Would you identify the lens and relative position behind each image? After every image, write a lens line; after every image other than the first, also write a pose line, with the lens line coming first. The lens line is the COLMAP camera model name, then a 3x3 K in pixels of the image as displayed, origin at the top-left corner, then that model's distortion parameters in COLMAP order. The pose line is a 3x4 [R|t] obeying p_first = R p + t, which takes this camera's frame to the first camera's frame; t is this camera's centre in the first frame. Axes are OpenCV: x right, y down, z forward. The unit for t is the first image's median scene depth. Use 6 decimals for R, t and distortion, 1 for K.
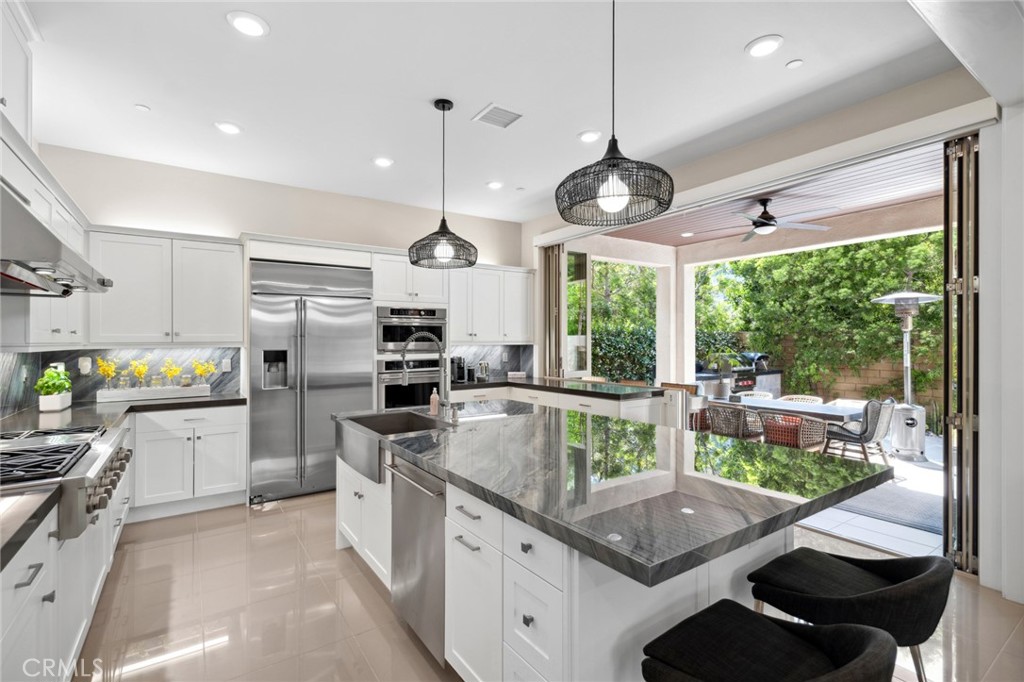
lens RADIAL K [[469.3, 0, 509.2], [0, 469.3, 345.5], [0, 0, 1]] dist [0.001846, 0.000504]
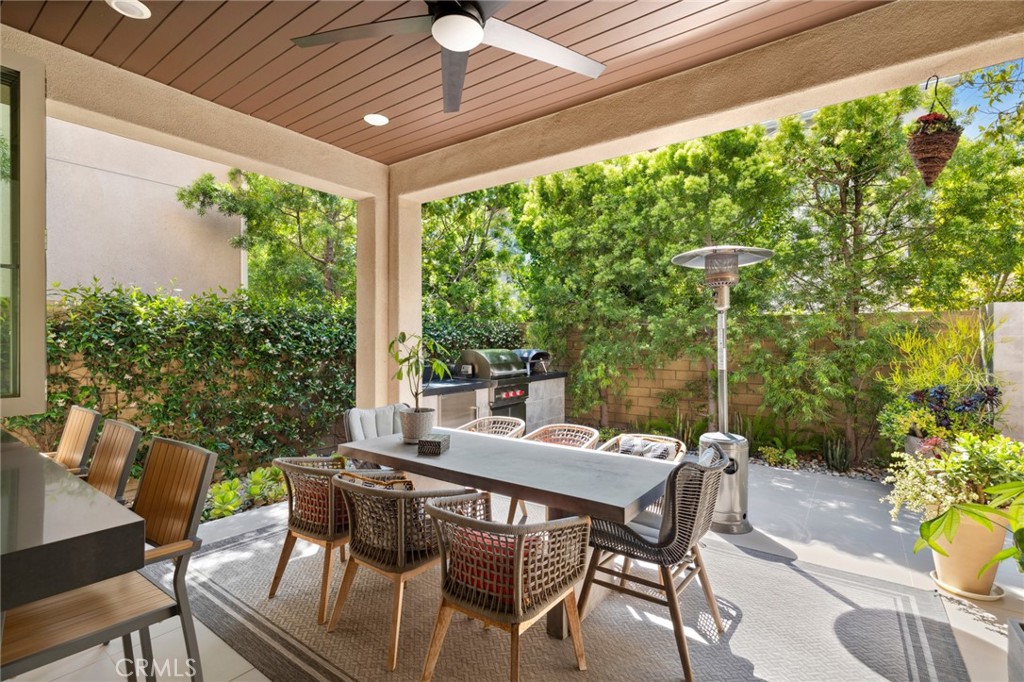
lens RADIAL K [[469.3, 0, 509.2], [0, 469.3, 345.5], [0, 0, 1]] dist [0.001846, 0.000504]
pose [[0.941218, -0.001479, 0.337796, 0.268219], [0.000242, 0.999993, 0.003704, 0.007928], [-0.337799, -0.003404, 0.941212, 0.364273]]
